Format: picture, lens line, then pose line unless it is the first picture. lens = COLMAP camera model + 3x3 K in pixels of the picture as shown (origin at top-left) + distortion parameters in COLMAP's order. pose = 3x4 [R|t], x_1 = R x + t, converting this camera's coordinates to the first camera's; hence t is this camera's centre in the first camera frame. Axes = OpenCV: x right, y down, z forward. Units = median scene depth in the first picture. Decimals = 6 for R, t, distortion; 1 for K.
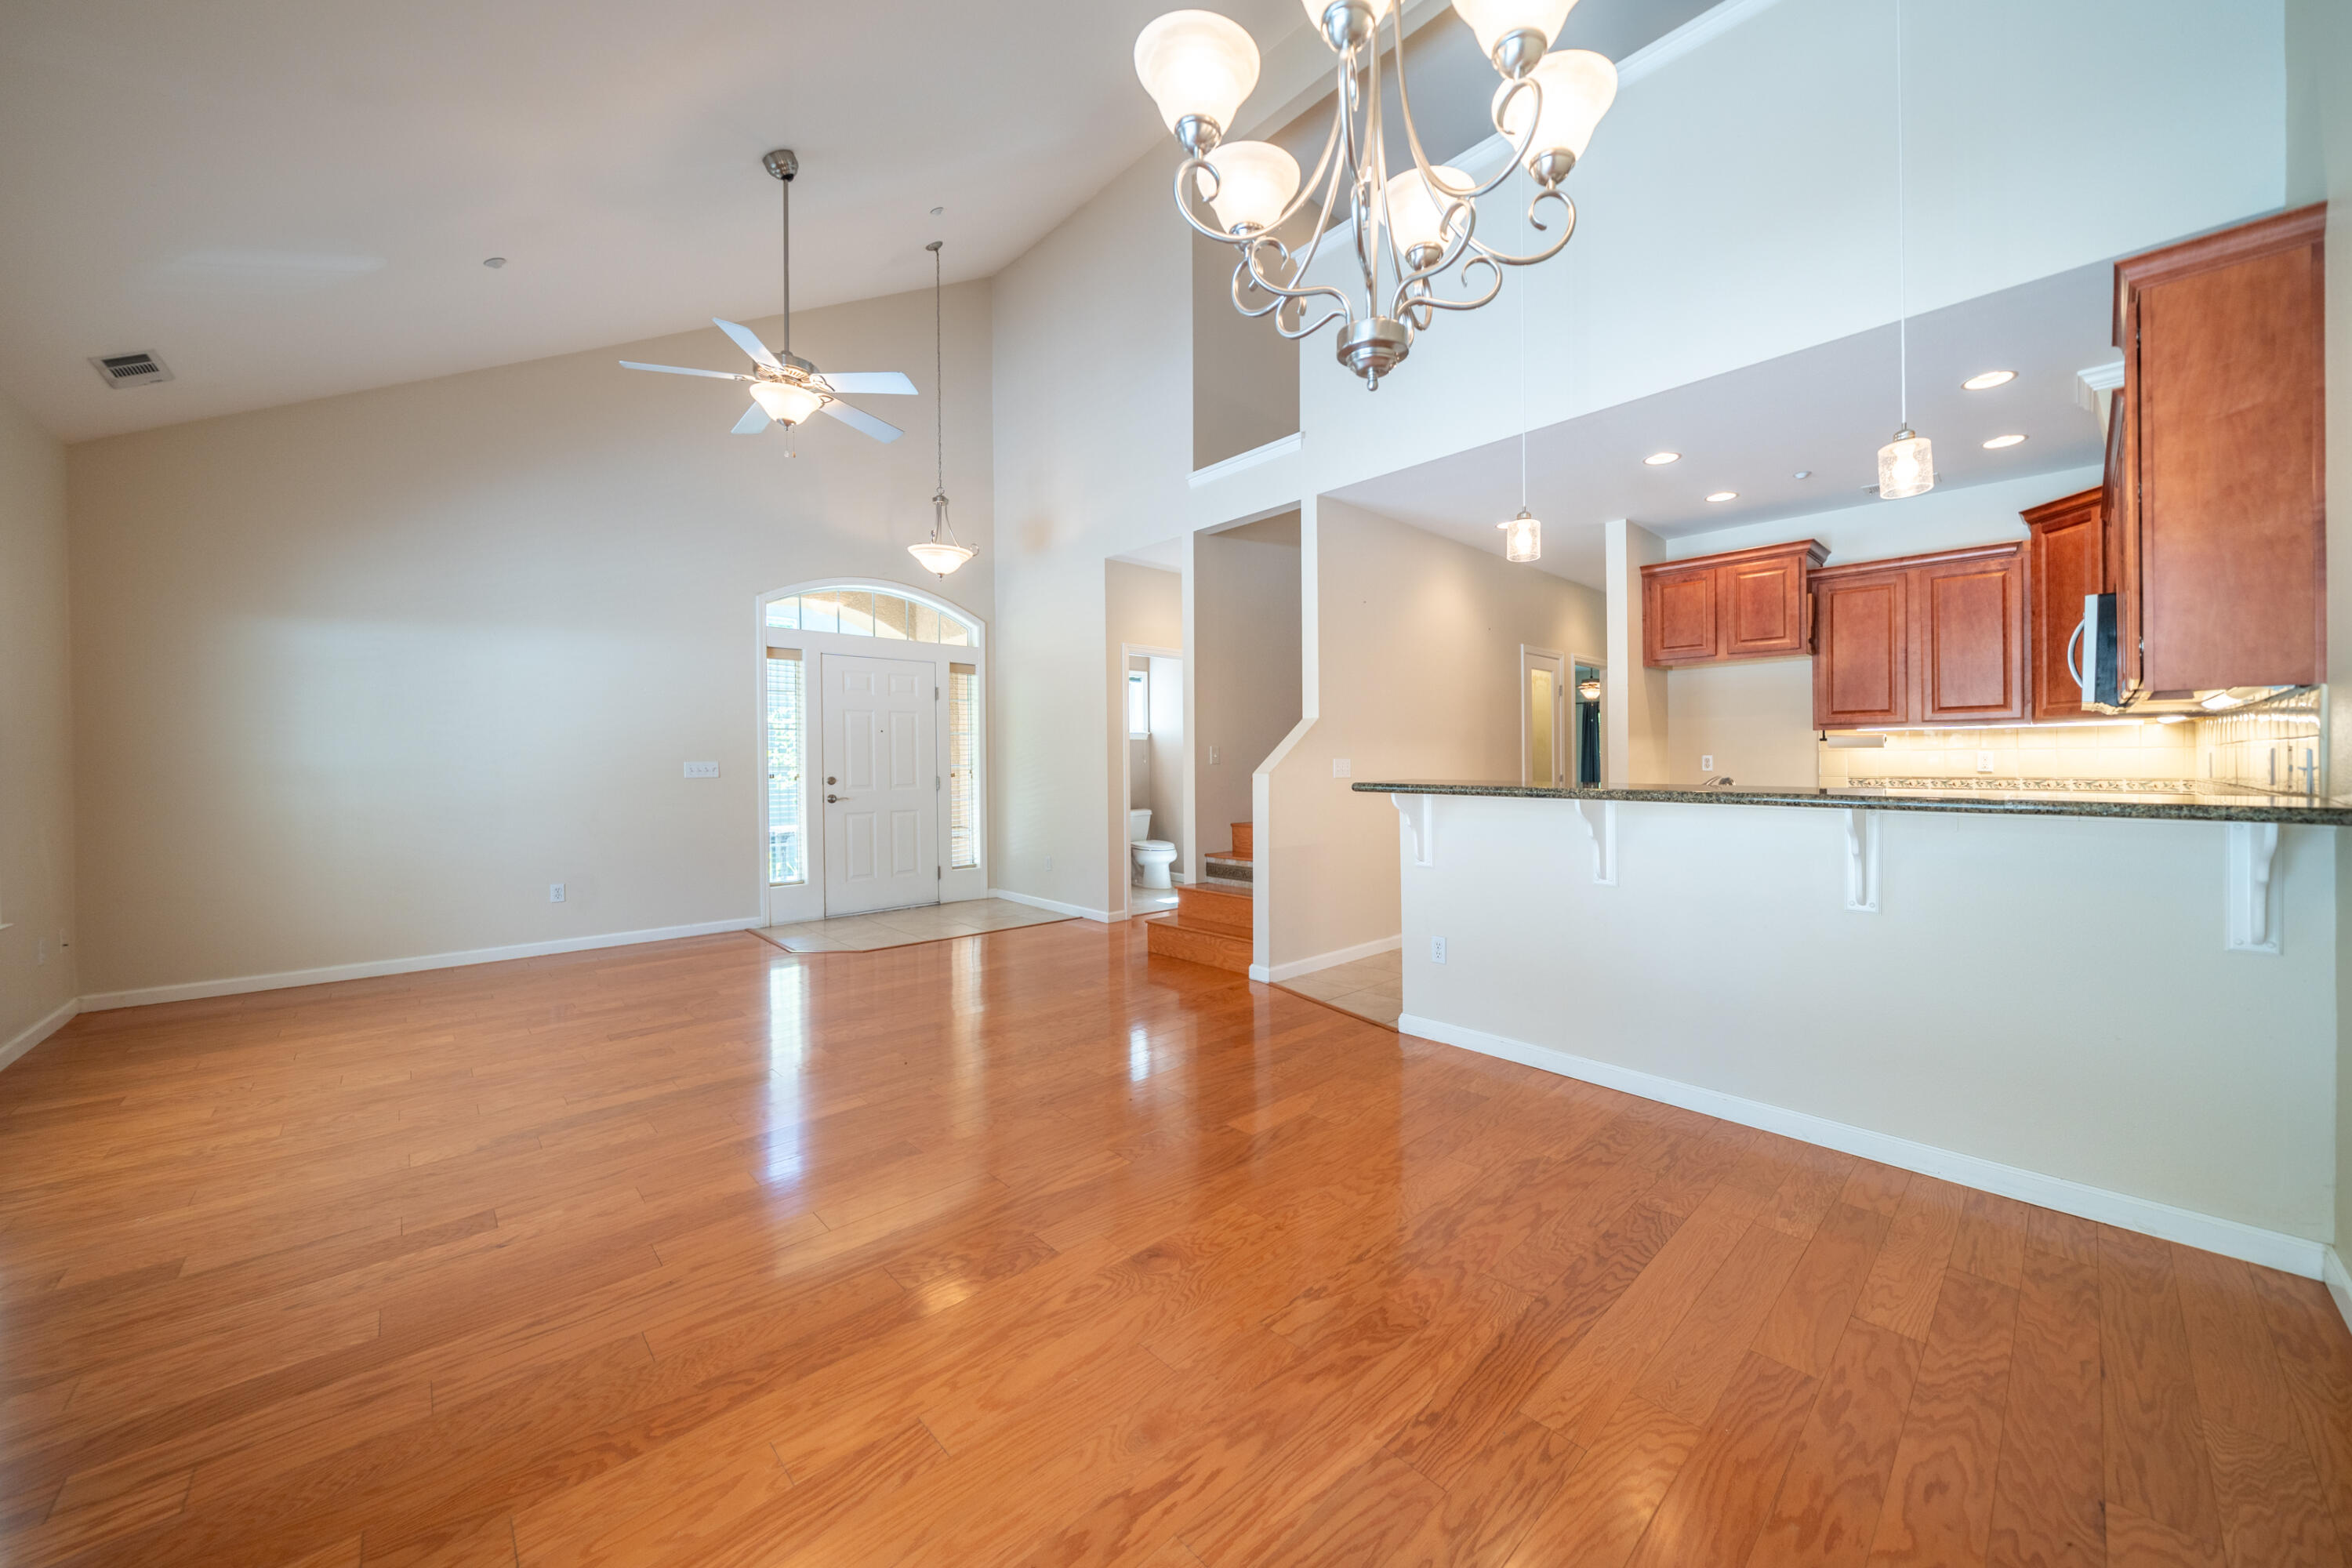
lens RADIAL K [[851.3, 0, 1234.4], [0, 851.3, 772.6], [0, 0, 1]] dist [-0.002075, 0.000078]
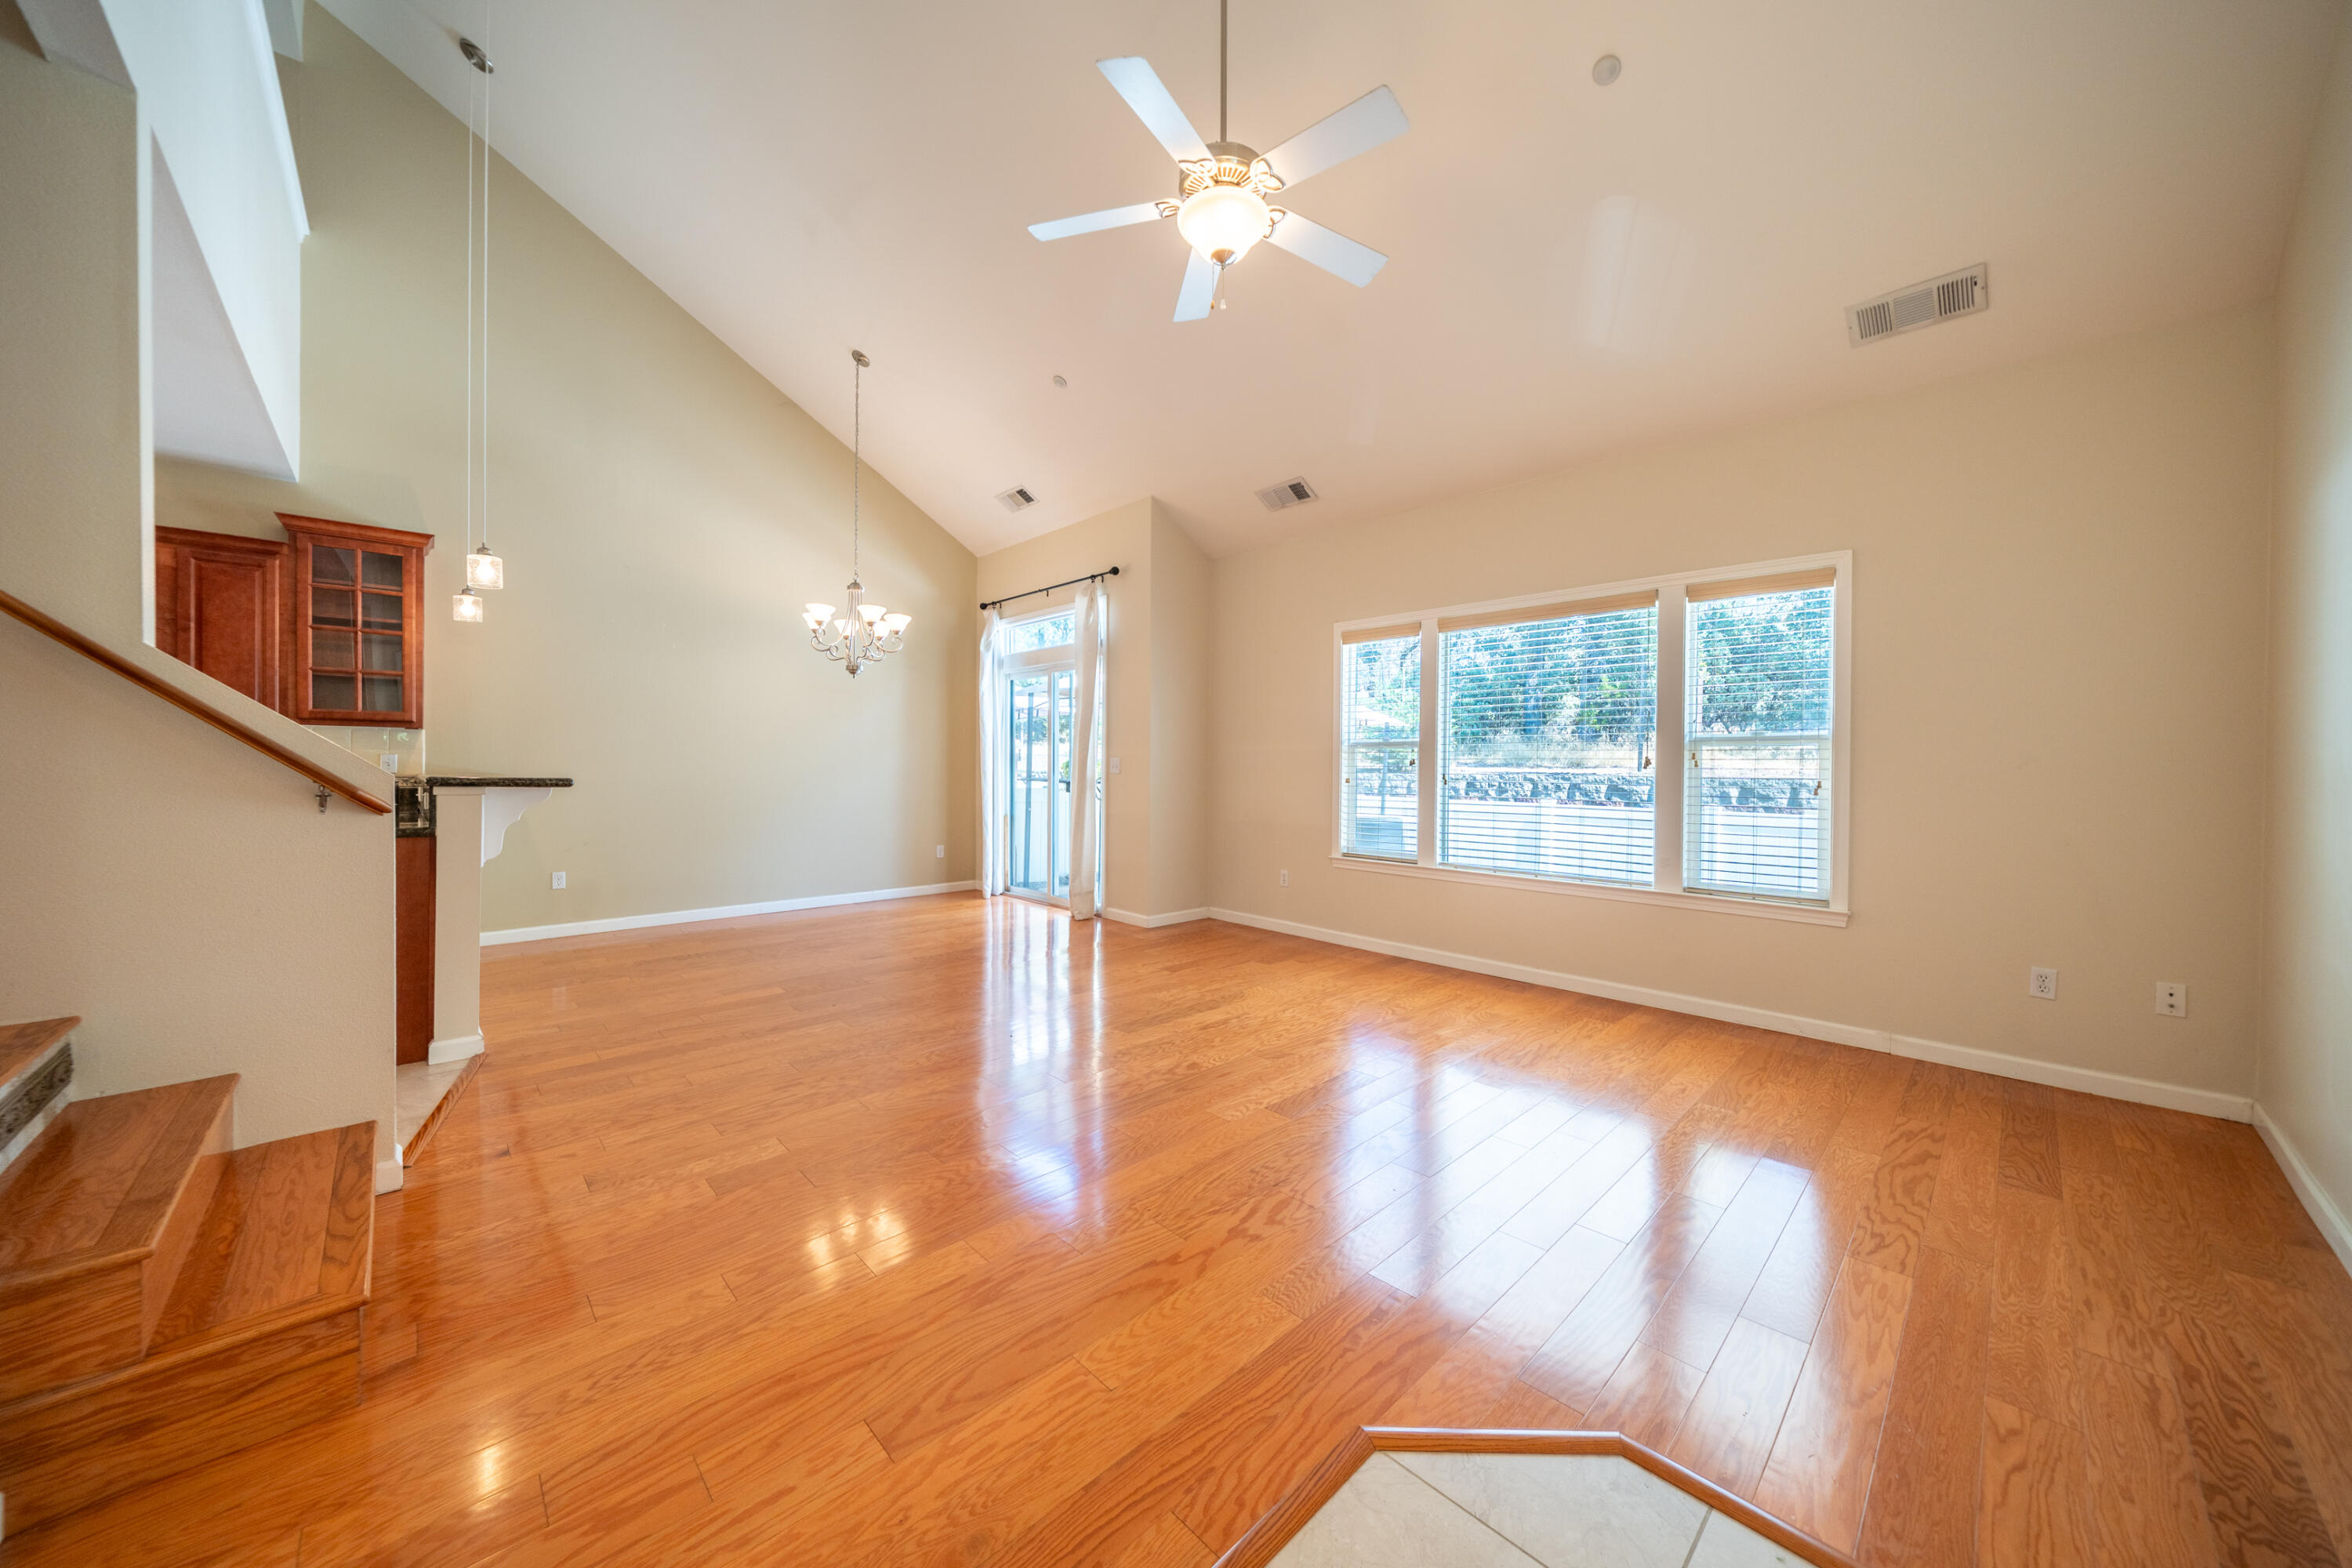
lens RADIAL K [[809.8, 0, 1181.3], [0, 809.8, 780.0], [0, 0, 1]] dist [-0.005207, 0.000109]
pose [[-0.999982, -0.001377, 0.005839, -0.678298], [-0.001224, 0.999656, 0.026185, -0.014647], [-0.005873, 0.026178, -0.999640, 2.255237]]
